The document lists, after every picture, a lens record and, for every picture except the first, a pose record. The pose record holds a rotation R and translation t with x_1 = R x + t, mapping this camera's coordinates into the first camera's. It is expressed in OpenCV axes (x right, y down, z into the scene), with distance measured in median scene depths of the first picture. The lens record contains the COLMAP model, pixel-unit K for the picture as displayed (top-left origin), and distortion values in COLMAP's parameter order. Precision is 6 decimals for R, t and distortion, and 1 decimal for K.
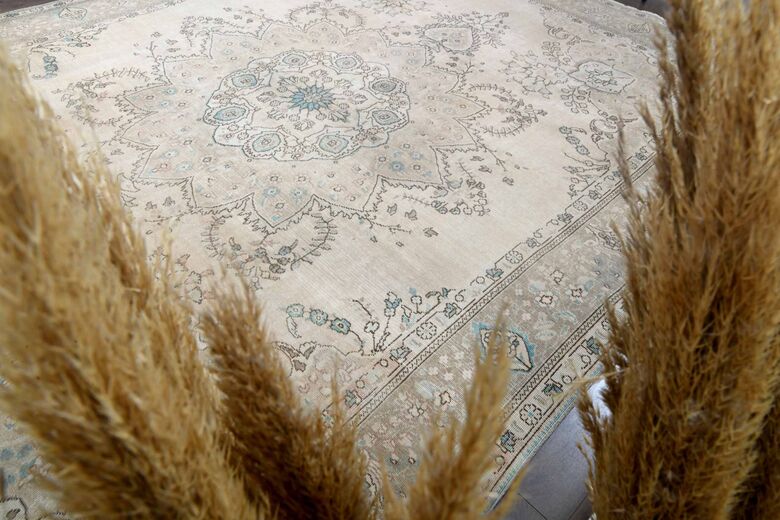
lens RADIAL K [[539.4, 0, 395.7], [0, 539.4, 257.1], [0, 0, 1]] dist [-0.053285, 0.045560]
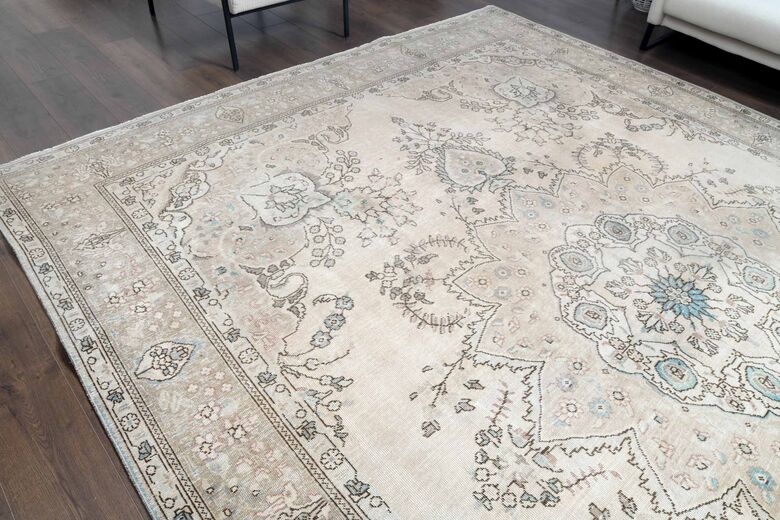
lens RADIAL K [[539.4, 0, 393.7], [0, 539.4, 263.6], [0, 0, 1]] dist [-0.053285, 0.045560]
pose [[0.051979, -0.740316, 0.670246, -0.685611], [0.704991, 0.502557, 0.500423, -1.039377], [-0.707308, 0.446506, 0.548039, 0.903368]]
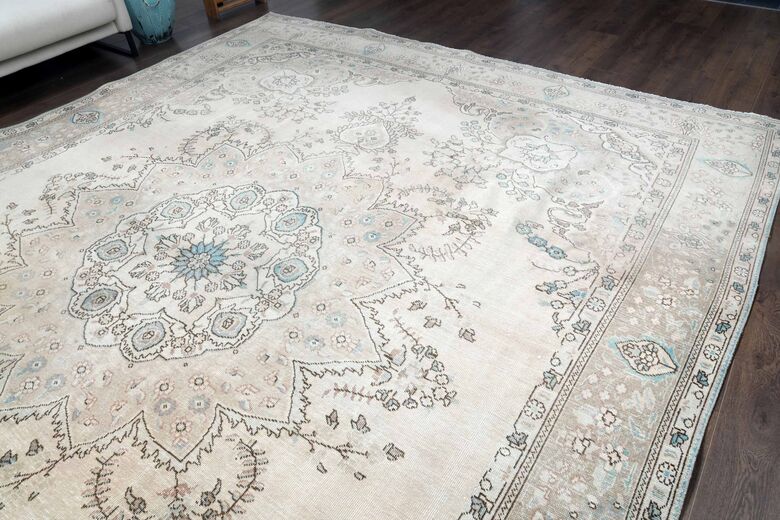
lens RADIAL K [[539.4, 0, 387.7], [0, 539.4, 251.8], [0, 0, 1]] dist [-0.053285, 0.045560]
pose [[-0.984615, 0.090518, -0.149462, -0.332710], [-0.149208, 0.009609, 0.988759, -1.201148], [0.090937, 0.995848, 0.004045, 1.070268]]
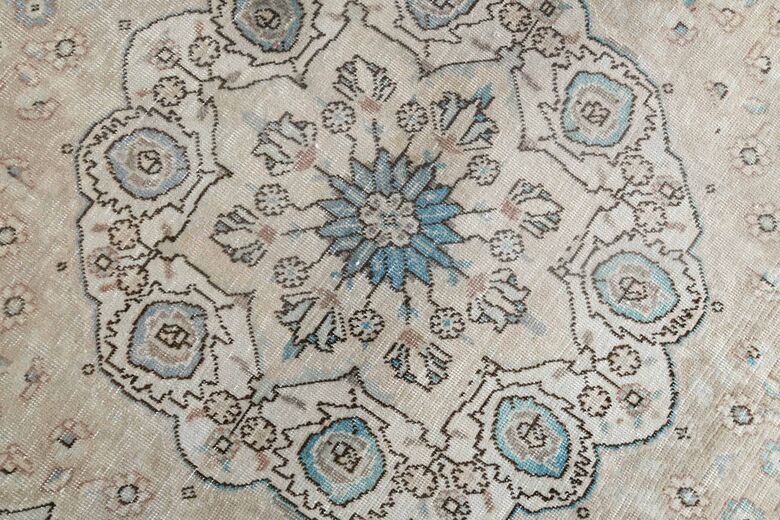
lens RADIAL K [[539.4, 0, 385.7], [0, 539.4, 256.5], [0, 0, 1]] dist [-0.053285, 0.045560]
pose [[-0.146609, -0.989143, -0.010134, -0.183203], [0.696369, -0.110479, 0.709130, -0.559973], [-0.702550, 0.096908, 0.705005, 0.825448]]
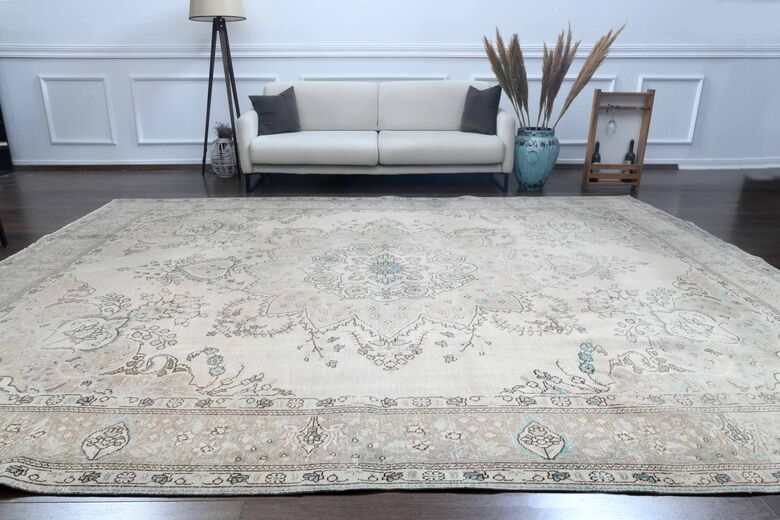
lens RADIAL K [[539.4, 0, 397.8], [0, 539.4, 264.0], [0, 0, 1]] dist [-0.053285, 0.045560]
pose [[-0.725463, -0.301795, 0.618565, -0.981642], [0.479067, 0.423861, 0.768659, -1.298051], [-0.494163, 0.853968, -0.162916, 1.248619]]
